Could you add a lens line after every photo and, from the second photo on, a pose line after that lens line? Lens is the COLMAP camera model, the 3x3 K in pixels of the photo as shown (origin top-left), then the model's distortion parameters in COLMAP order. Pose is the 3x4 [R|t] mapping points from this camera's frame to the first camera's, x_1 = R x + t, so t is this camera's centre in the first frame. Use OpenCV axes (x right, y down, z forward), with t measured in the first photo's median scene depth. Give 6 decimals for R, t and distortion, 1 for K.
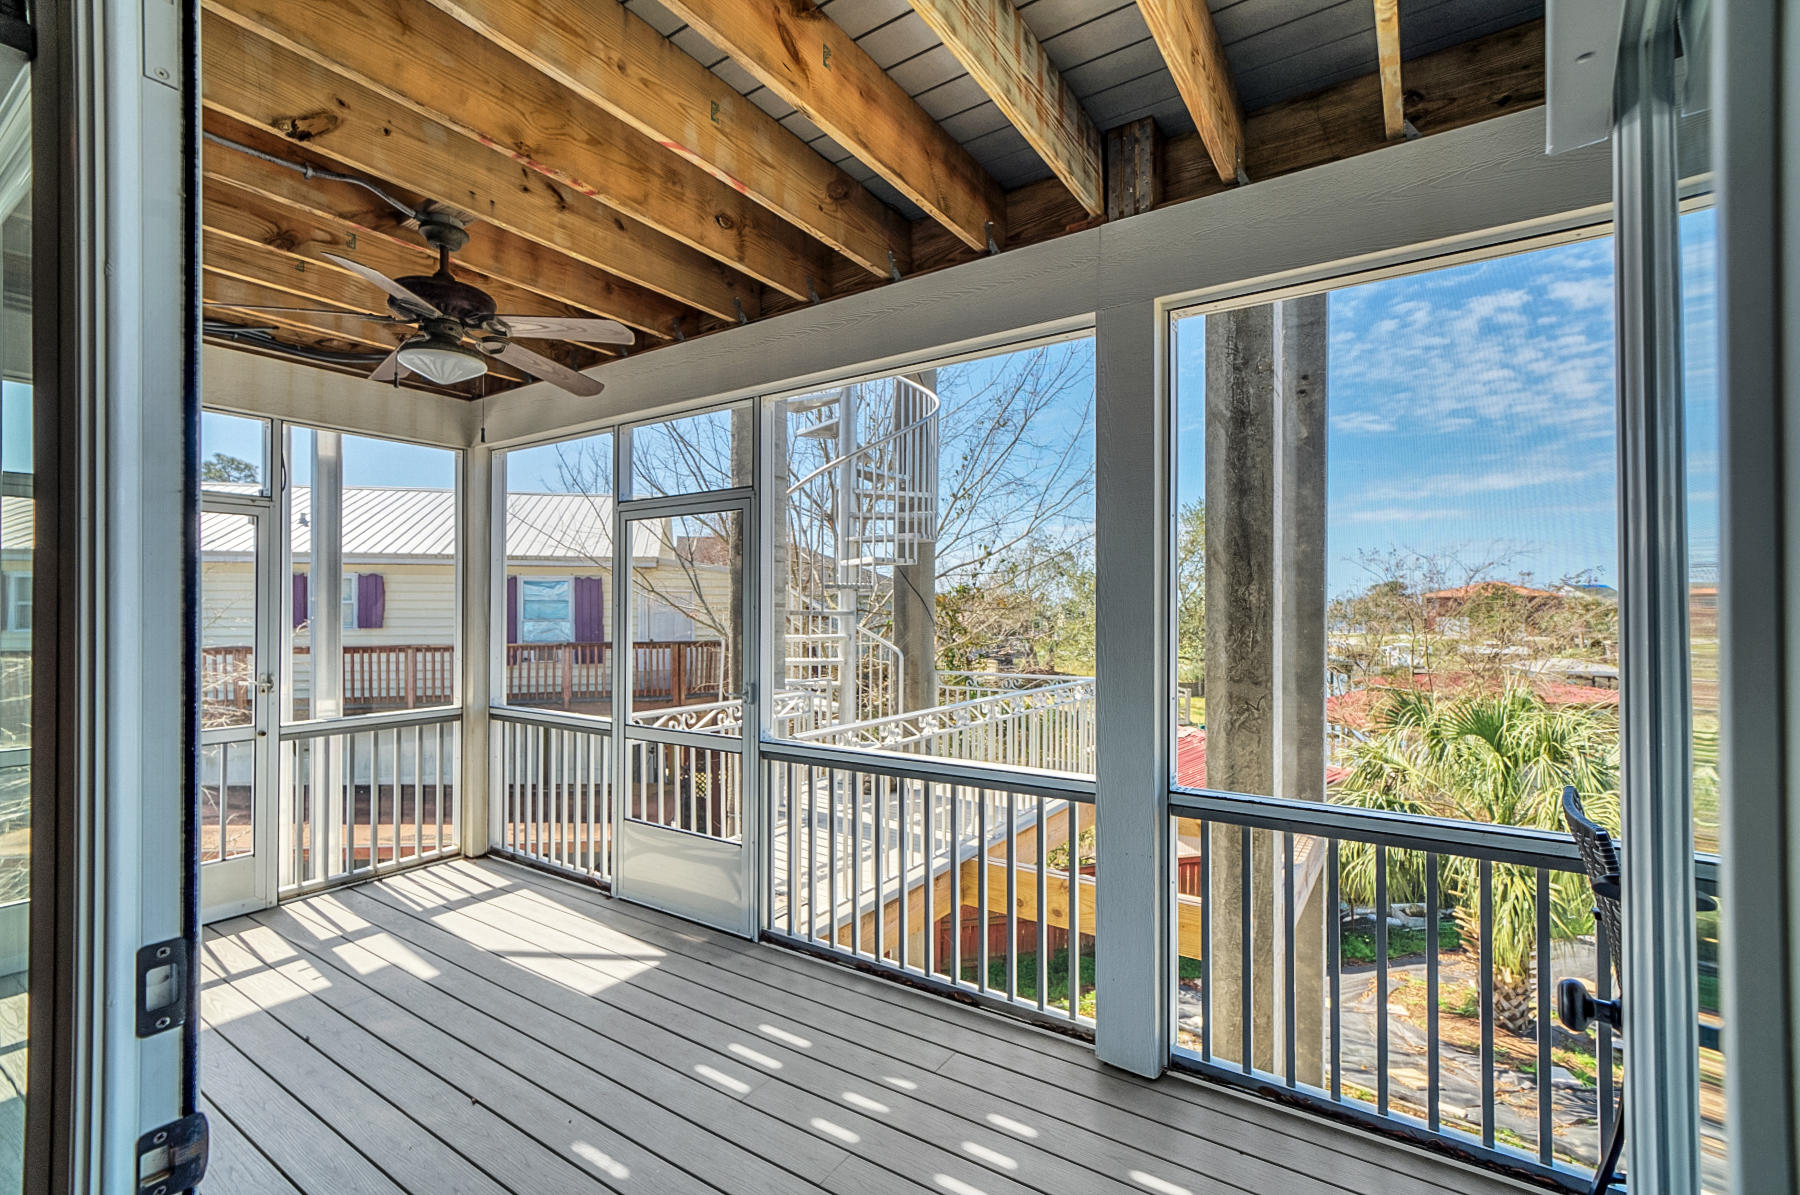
lens RADIAL K [[728.5, 0, 855.5], [0, 728.5, 578.7], [0, 0, 1]] dist [-0.001009, -0.000147]
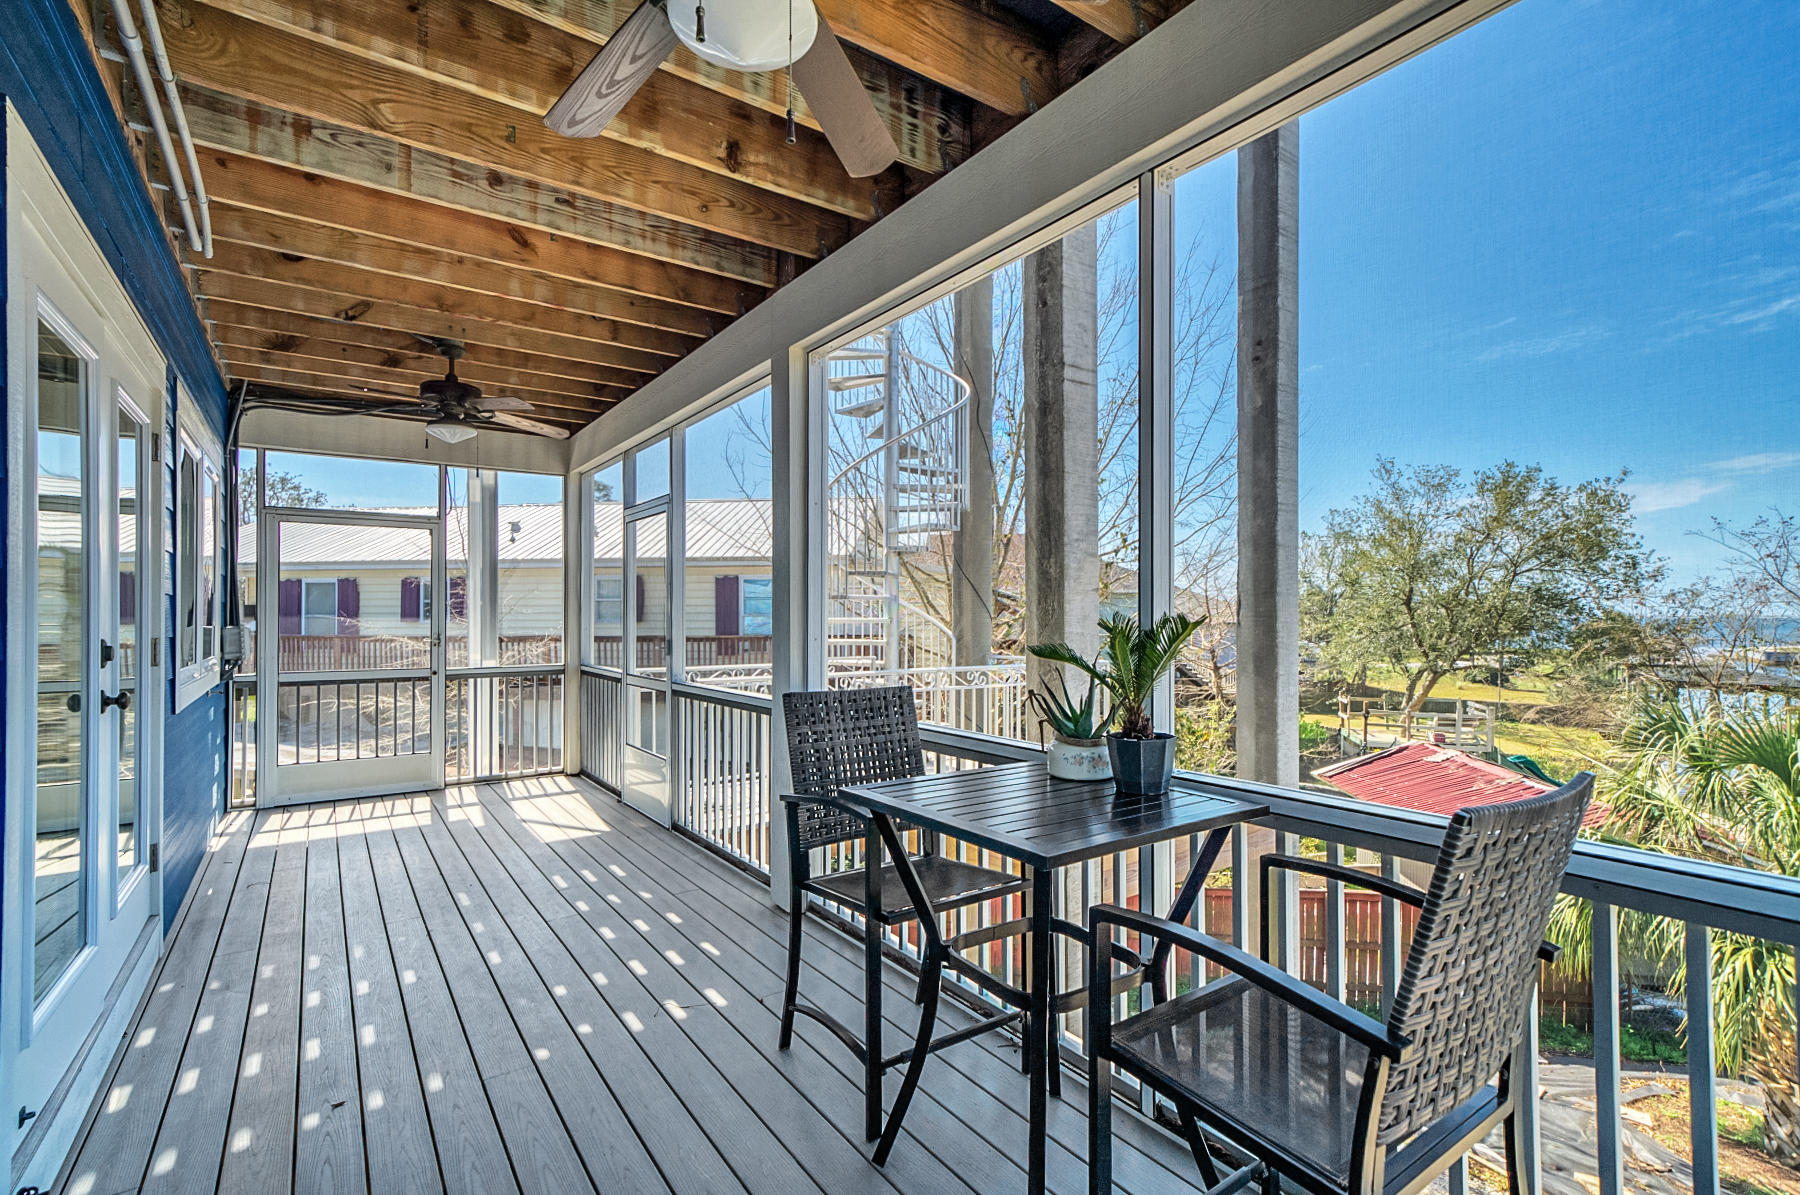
lens RADIAL K [[823.9, 0, 896.6], [0, 823.9, 577.4], [0, 0, 1]] dist [0.010874, -0.000231]
pose [[0.924674, -0.015231, -0.380456, 0.632648], [0.013047, 0.999880, -0.008320, 0.035387], [0.380537, 0.002729, 0.924762, -0.193483]]
